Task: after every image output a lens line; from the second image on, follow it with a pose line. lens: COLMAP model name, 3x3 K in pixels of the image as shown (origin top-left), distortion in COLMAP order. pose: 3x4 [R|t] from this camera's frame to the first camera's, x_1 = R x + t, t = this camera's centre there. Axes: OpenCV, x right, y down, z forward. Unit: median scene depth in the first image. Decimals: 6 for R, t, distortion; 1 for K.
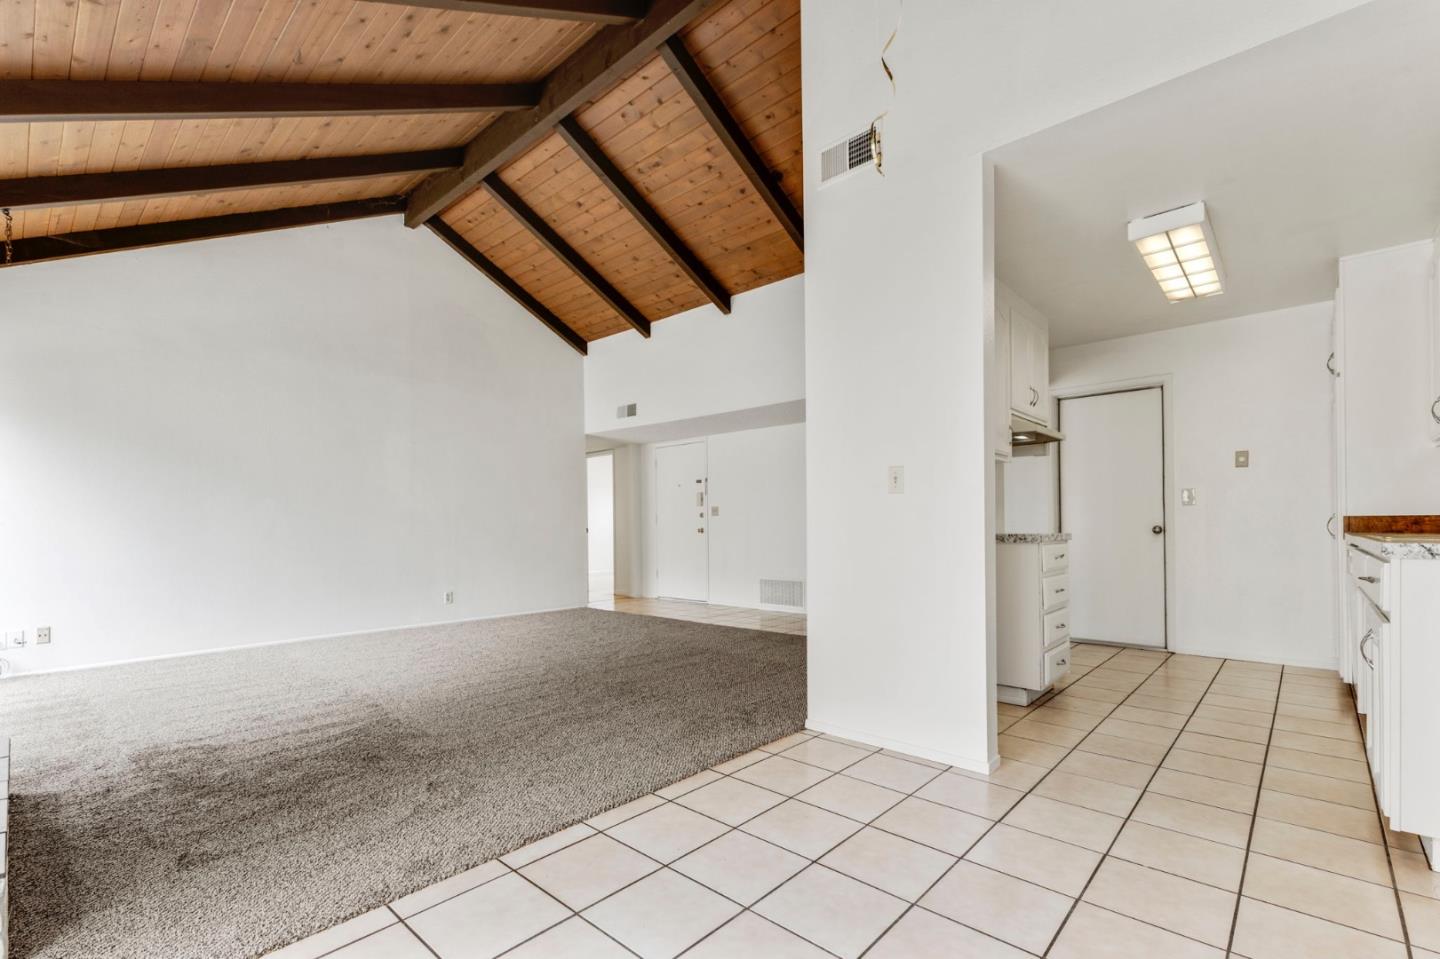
lens RADIAL K [[636.3, 0, 714.7], [0, 636.3, 518.6], [0, 0, 1]] dist [0.003311, 0.000032]
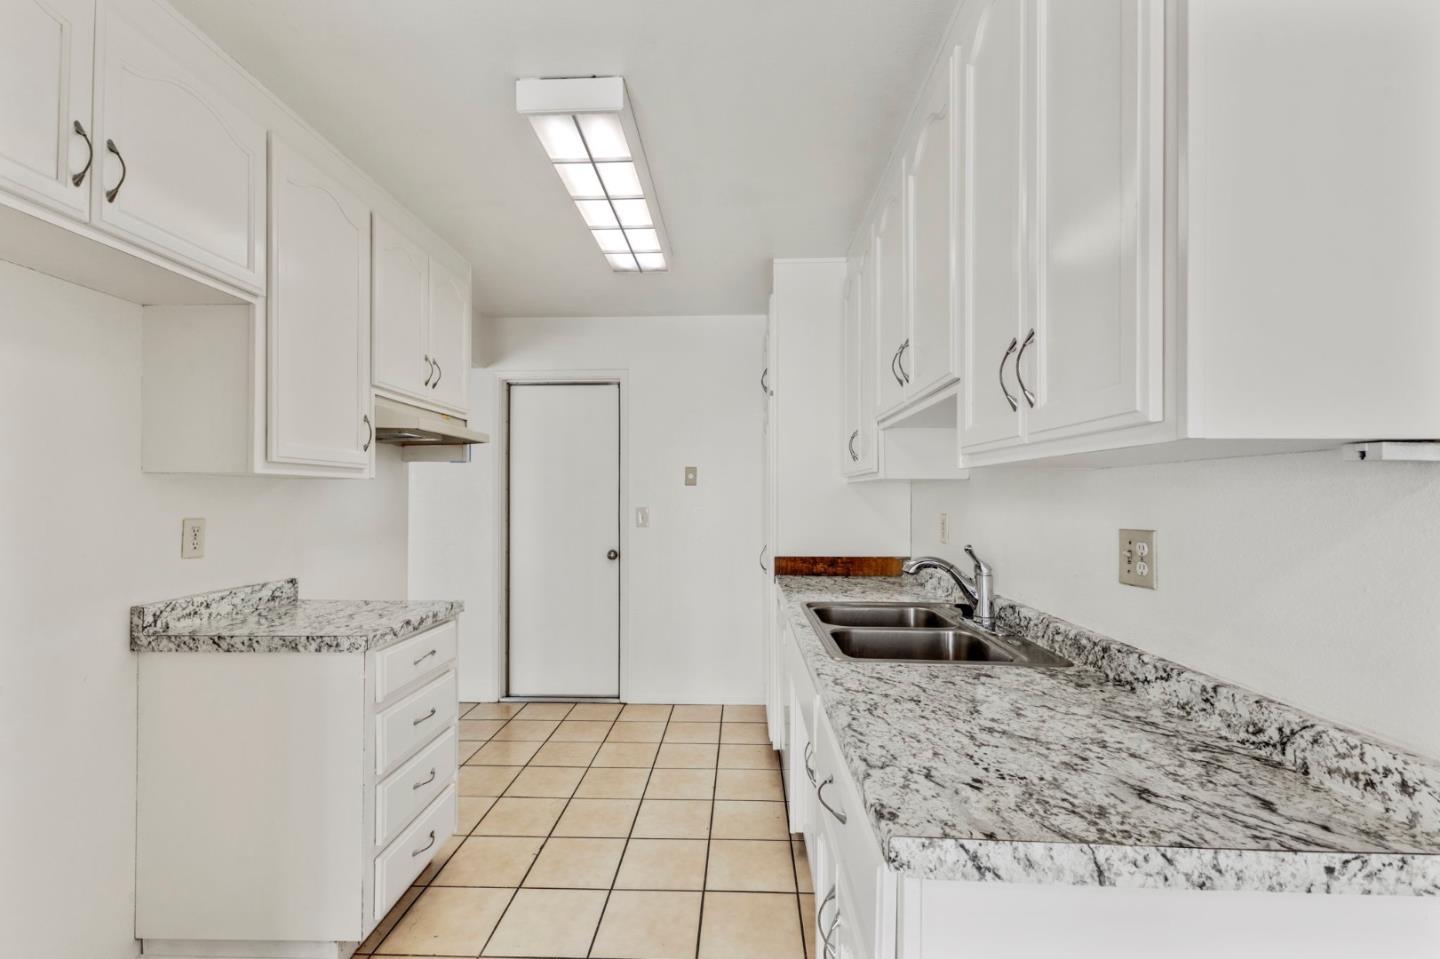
lens RADIAL K [[631.5, 0, 720.0], [0, 631.5, 479.5], [0, 0, 1]] dist [0.011376, 0.000205]
pose [[0.757146, 0.025901, 0.652731, 0.336550], [-0.010296, 0.999563, -0.027721, -0.076903], [-0.653164, 0.014269, 0.757082, 0.365143]]
